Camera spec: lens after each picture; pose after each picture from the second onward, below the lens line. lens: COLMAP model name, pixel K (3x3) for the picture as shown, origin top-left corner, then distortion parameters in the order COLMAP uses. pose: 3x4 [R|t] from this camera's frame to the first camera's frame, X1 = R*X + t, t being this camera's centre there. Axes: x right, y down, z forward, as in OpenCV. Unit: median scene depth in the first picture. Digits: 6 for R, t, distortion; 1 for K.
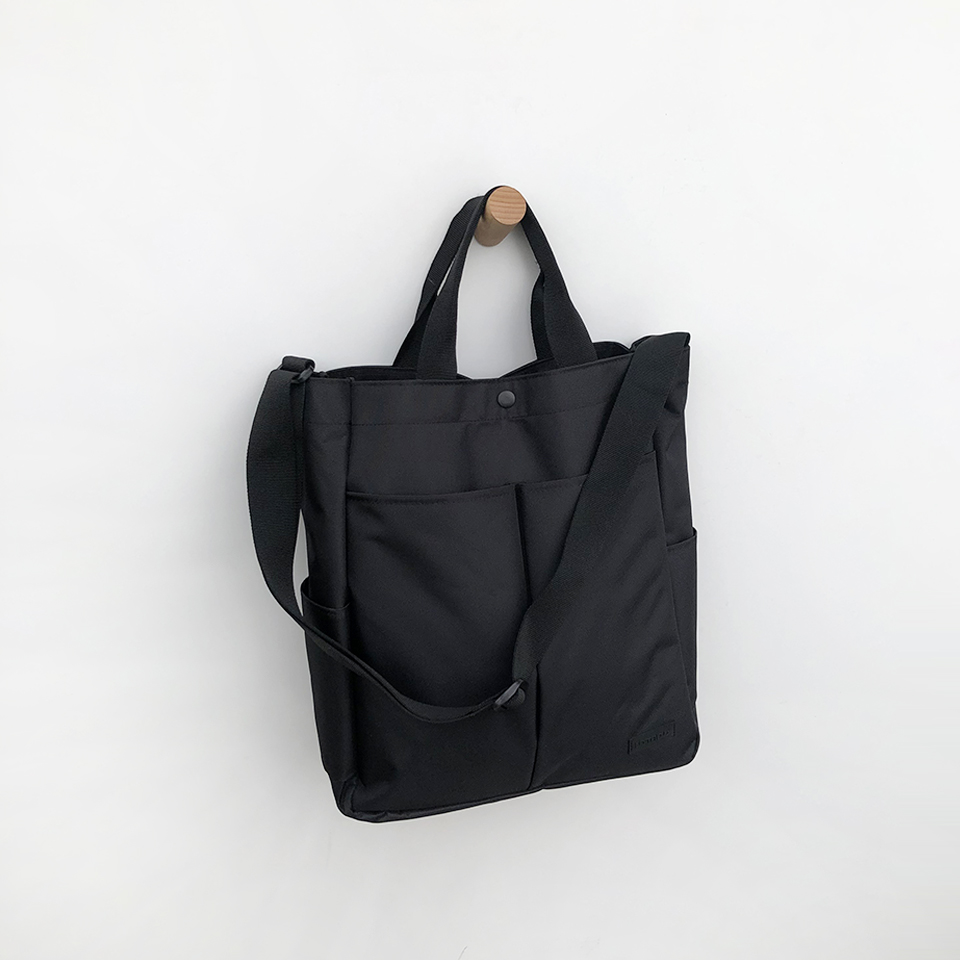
lens RADIAL K [[1159.7, 0, 520.2], [0, 1159.7, 480.4], [0, 0, 1]] dist [0.110616, -0.011132]
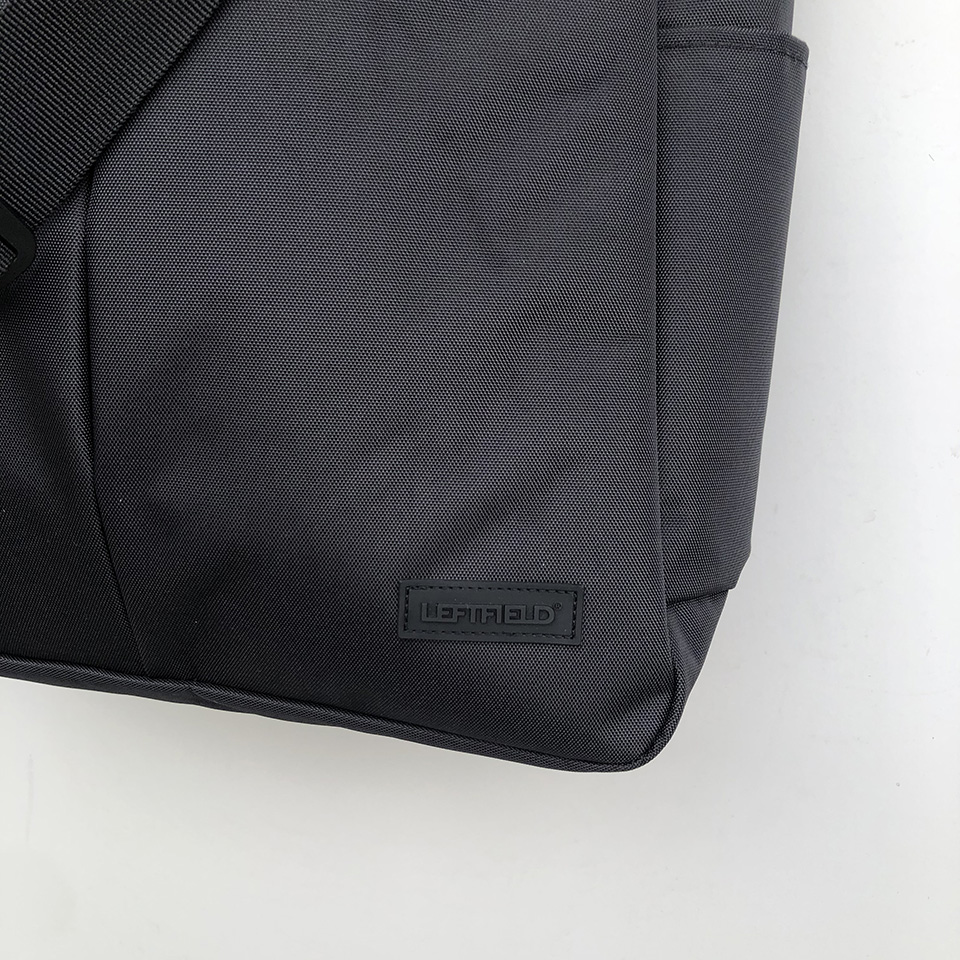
lens RADIAL K [[1084.2, 0, 467.3], [0, 1084.2, 480.3], [0, 0, 1]] dist [0.041074, -0.047407]
pose [[0.862899, 0.168245, -0.476549, 0.264208], [-0.257346, 0.957828, -0.127822, 0.249171], [0.434946, 0.232935, 0.869806, 0.820040]]
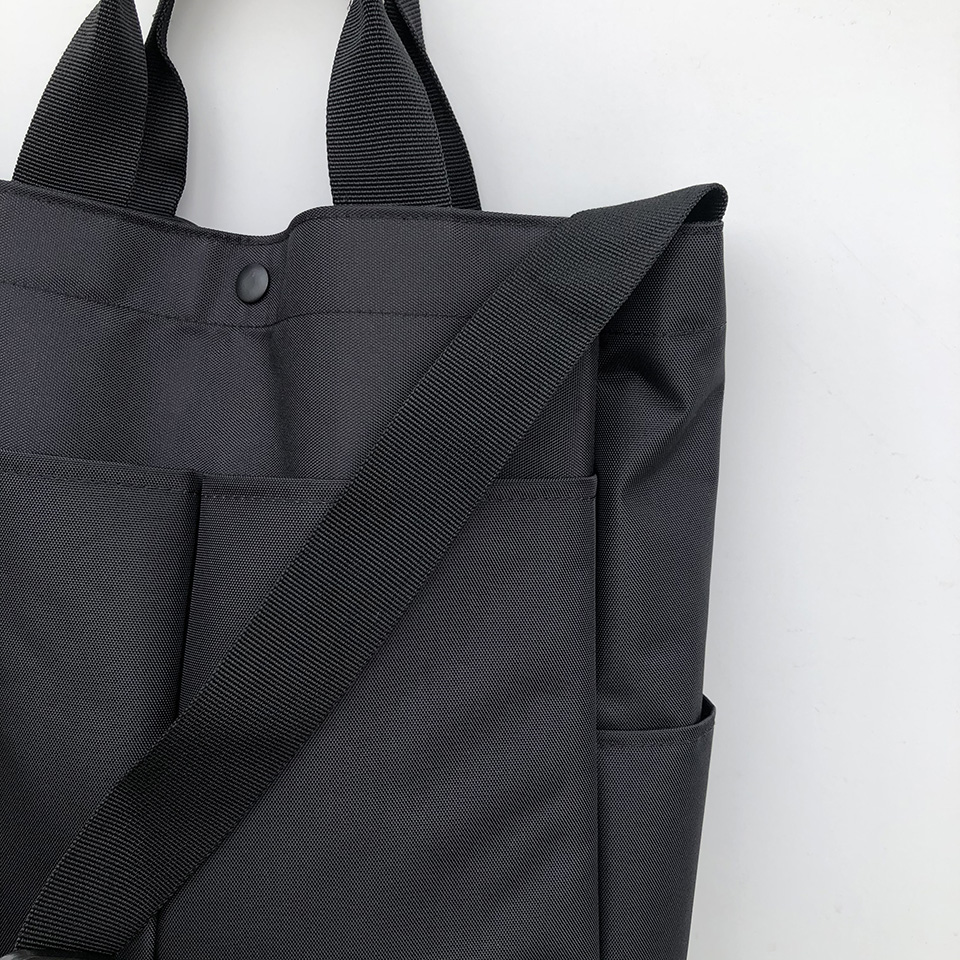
lens RADIAL K [[1084.2, 0, 467.3], [0, 1084.2, 480.3], [0, 0, 1]] dist [0.041074, -0.047407]
pose [[0.890899, 0.182464, -0.415939, 0.245798], [-0.228784, 0.971377, -0.063908, 0.008865], [0.392372, 0.152096, 0.907144, 0.687740]]
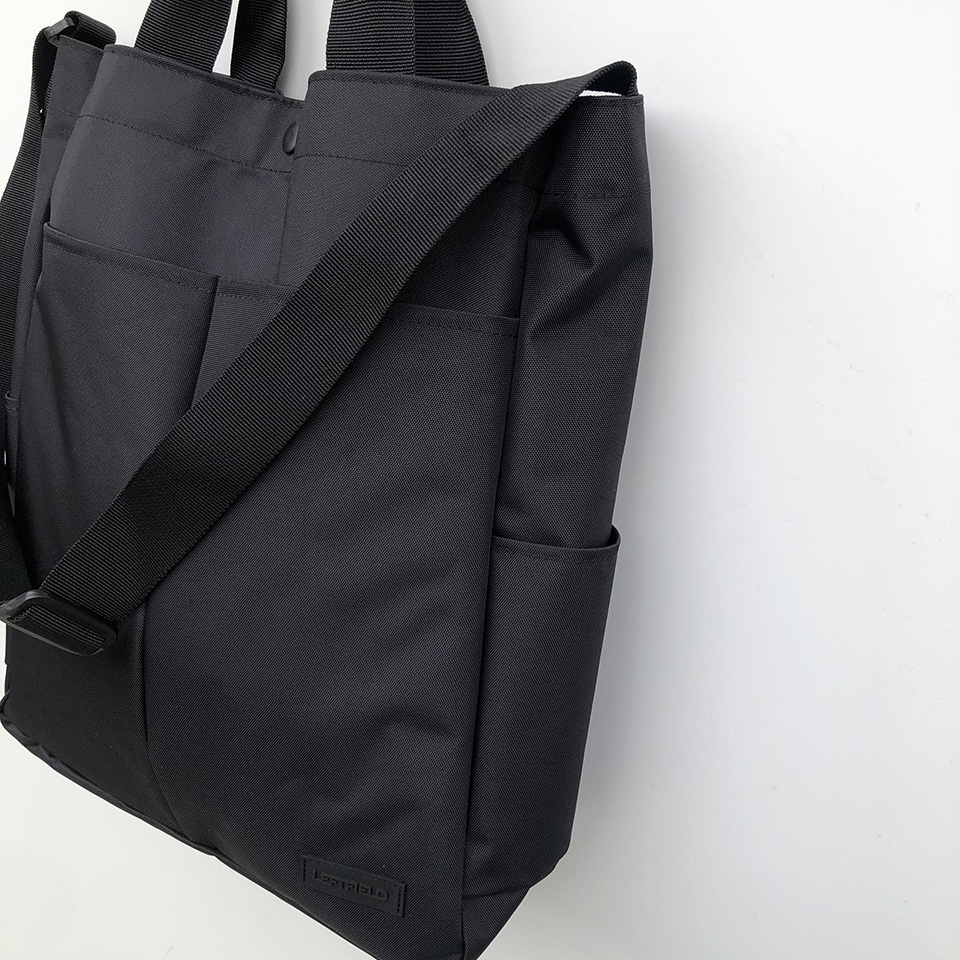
lens RADIAL K [[1084.2, 0, 467.3], [0, 1084.2, 480.3], [0, 0, 1]] dist [0.041074, -0.047407]
pose [[0.655965, 0.326143, -0.680691, 0.449323], [-0.378378, 0.922416, 0.077328, 0.007537], [0.653101, 0.206834, 0.728478, 0.728639]]
